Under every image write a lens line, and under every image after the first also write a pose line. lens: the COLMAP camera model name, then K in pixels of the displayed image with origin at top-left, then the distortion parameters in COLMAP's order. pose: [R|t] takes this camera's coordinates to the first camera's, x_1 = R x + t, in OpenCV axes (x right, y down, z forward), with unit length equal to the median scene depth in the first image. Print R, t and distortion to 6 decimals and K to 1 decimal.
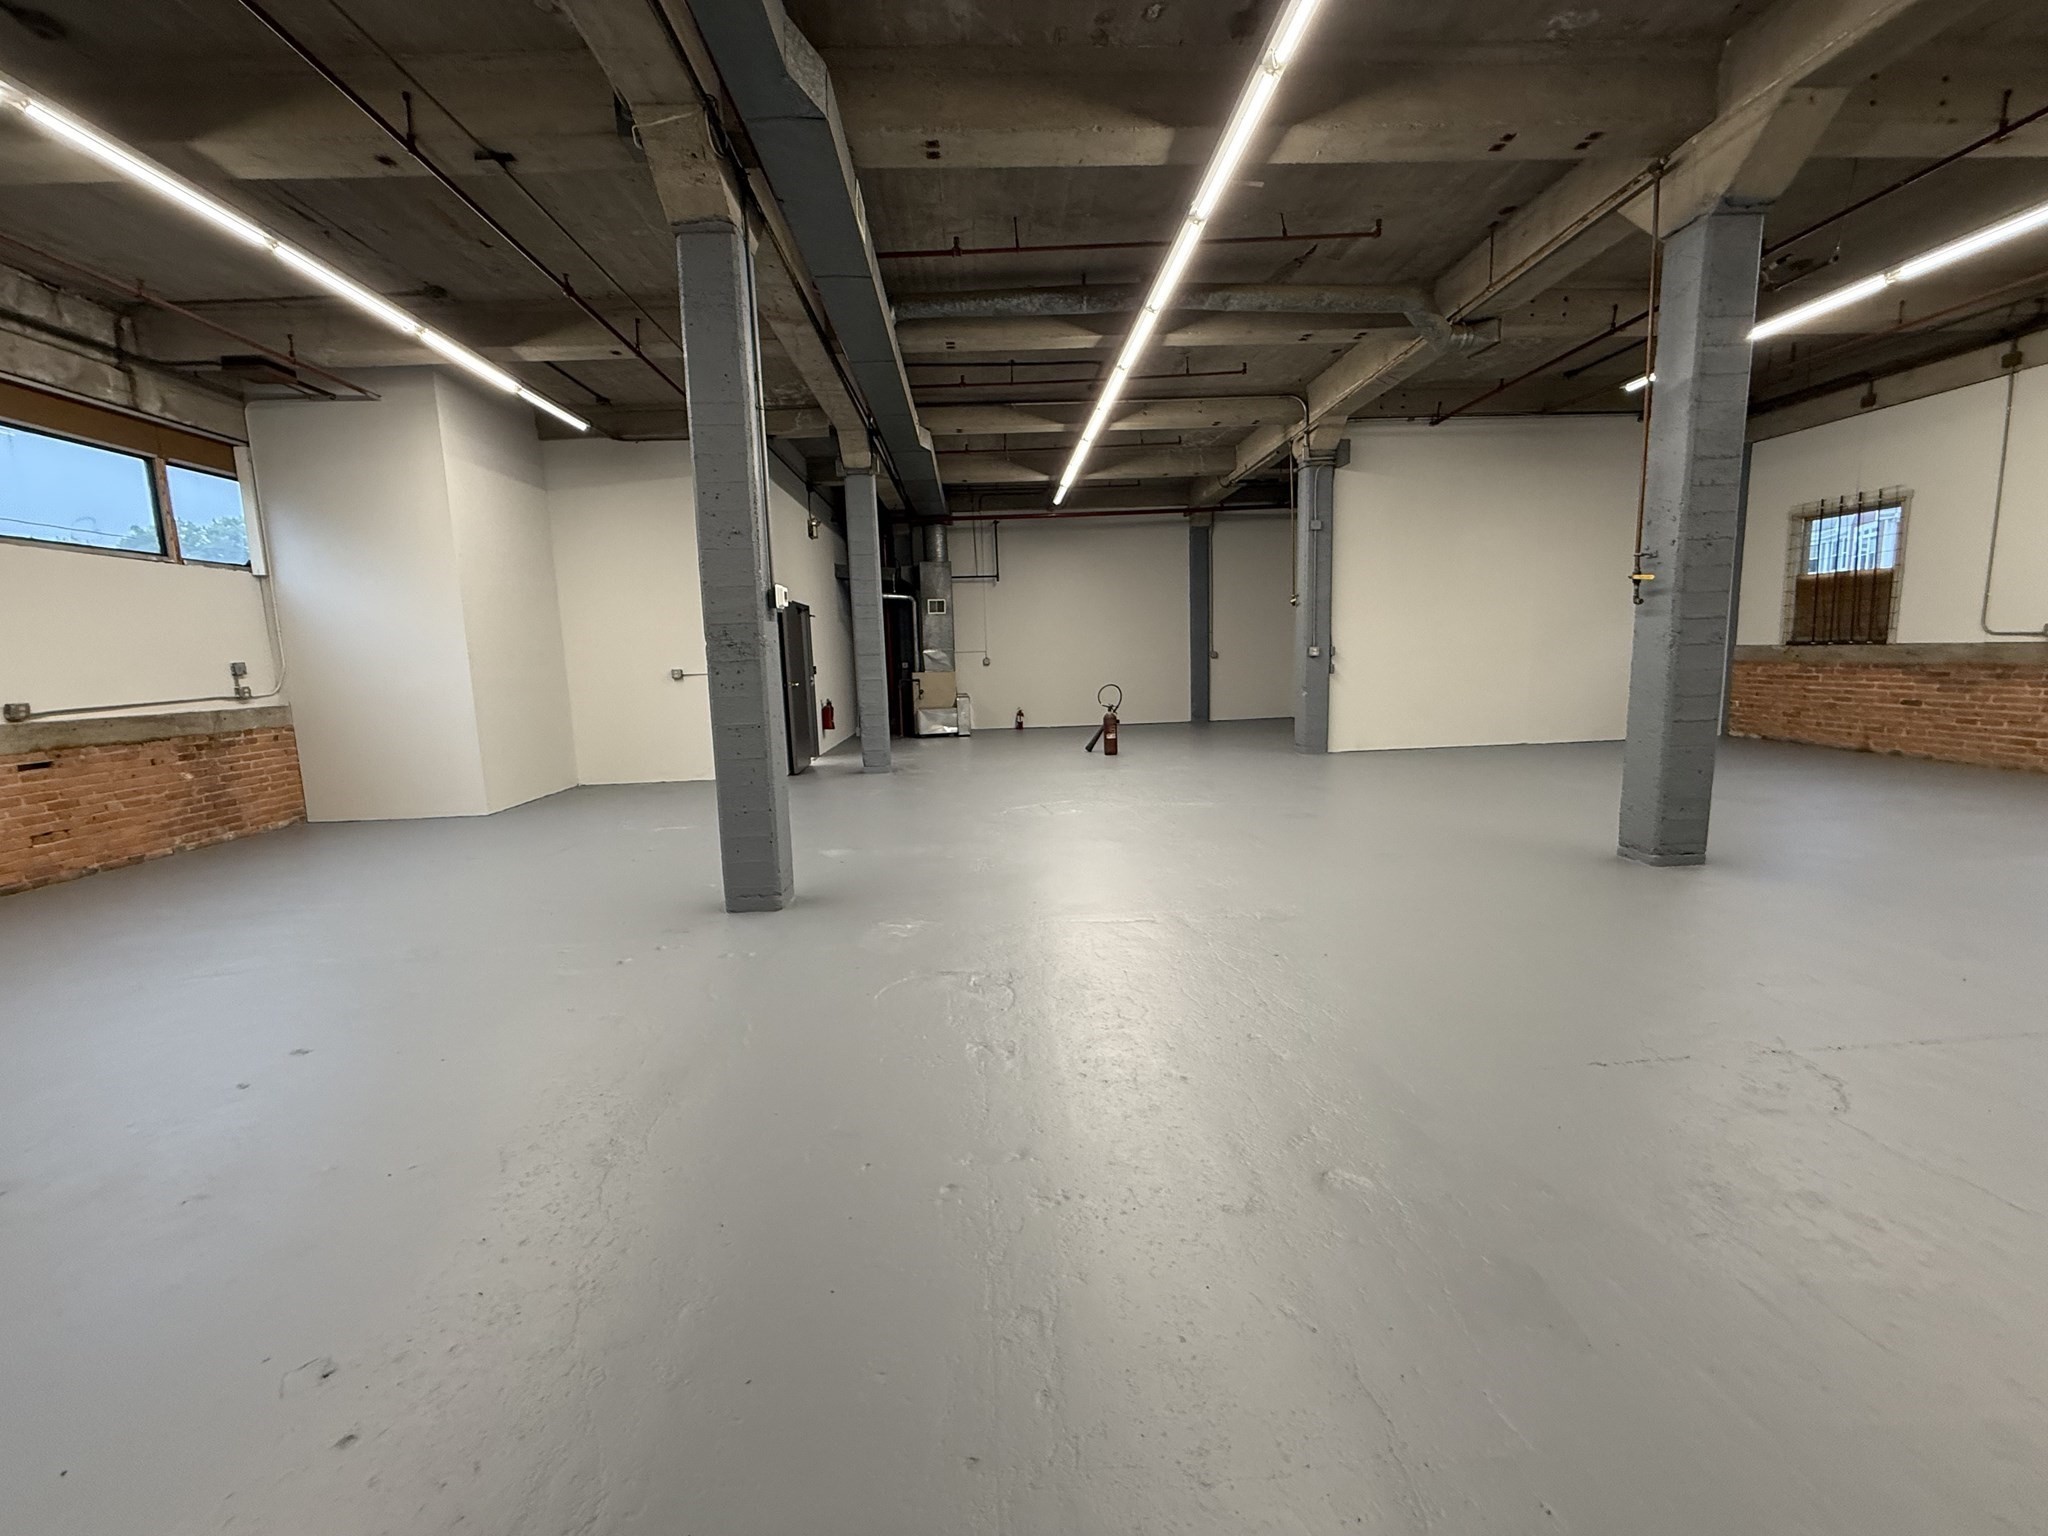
lens RADIAL K [[817.8, 0, 1019.3], [0, 817.8, 762.3], [0, 0, 1]] dist [0.001121, 0.000219]
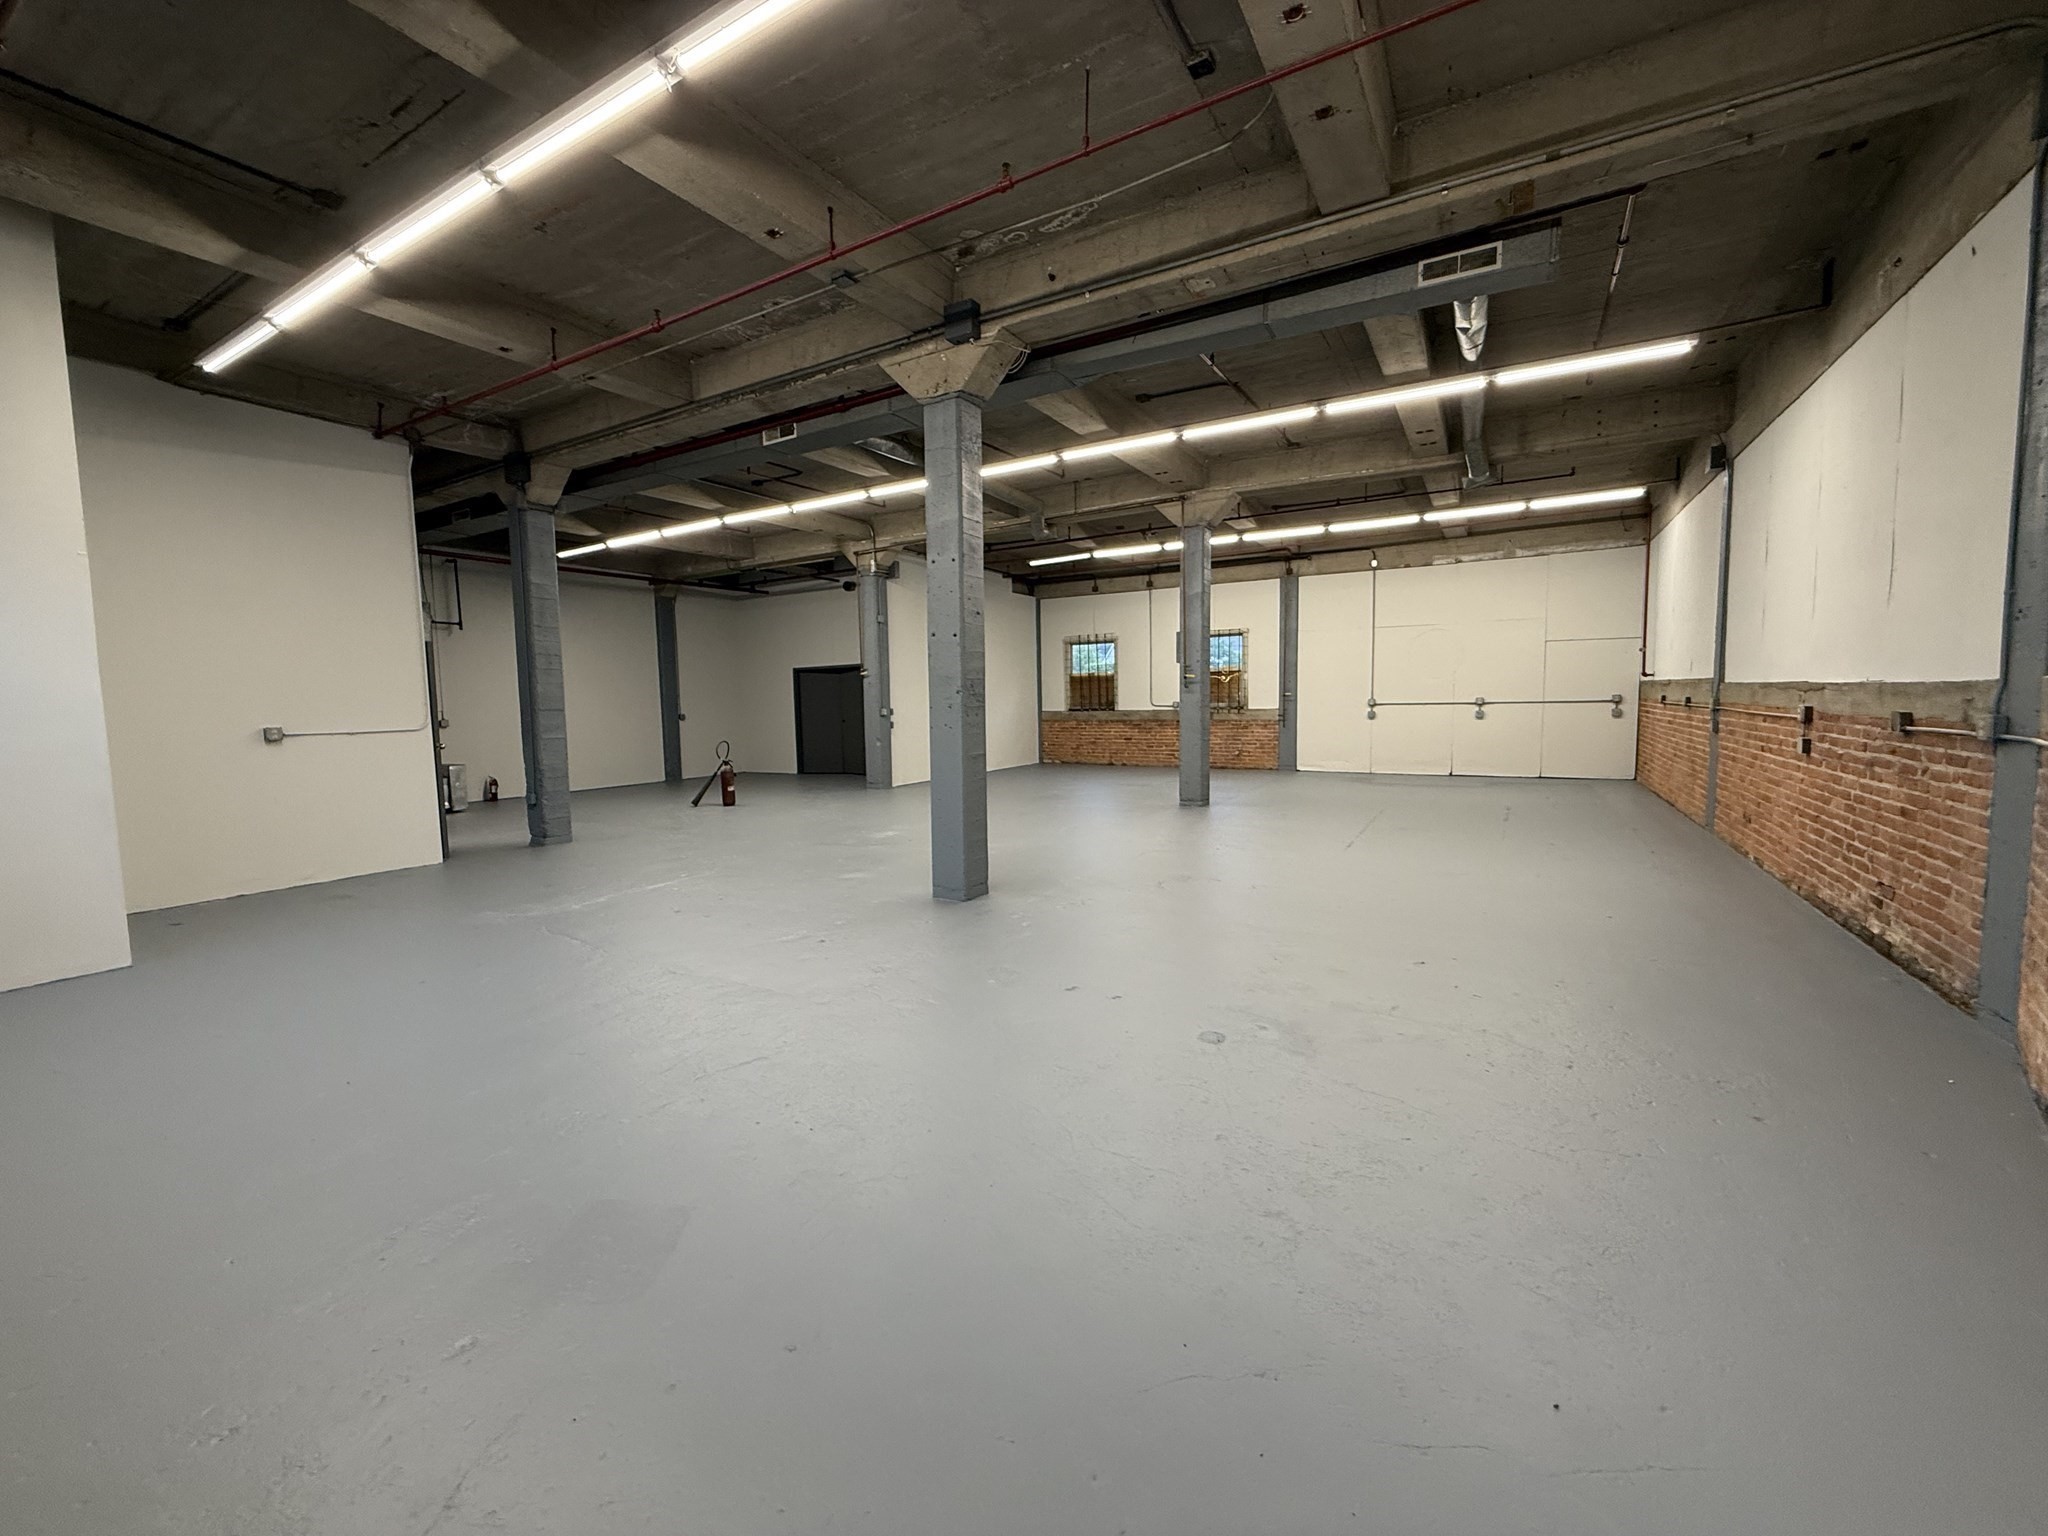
lens RADIAL K [[817.8, 0, 1019.3], [0, 817.8, 762.3], [0, 0, 1]] dist [0.001121, 0.000219]
pose [[0.547253, -0.041169, 0.835954, -0.691125], [0.113151, 0.993259, -0.025158, 0.005054], [-0.829283, 0.108357, 0.548223, 0.102869]]
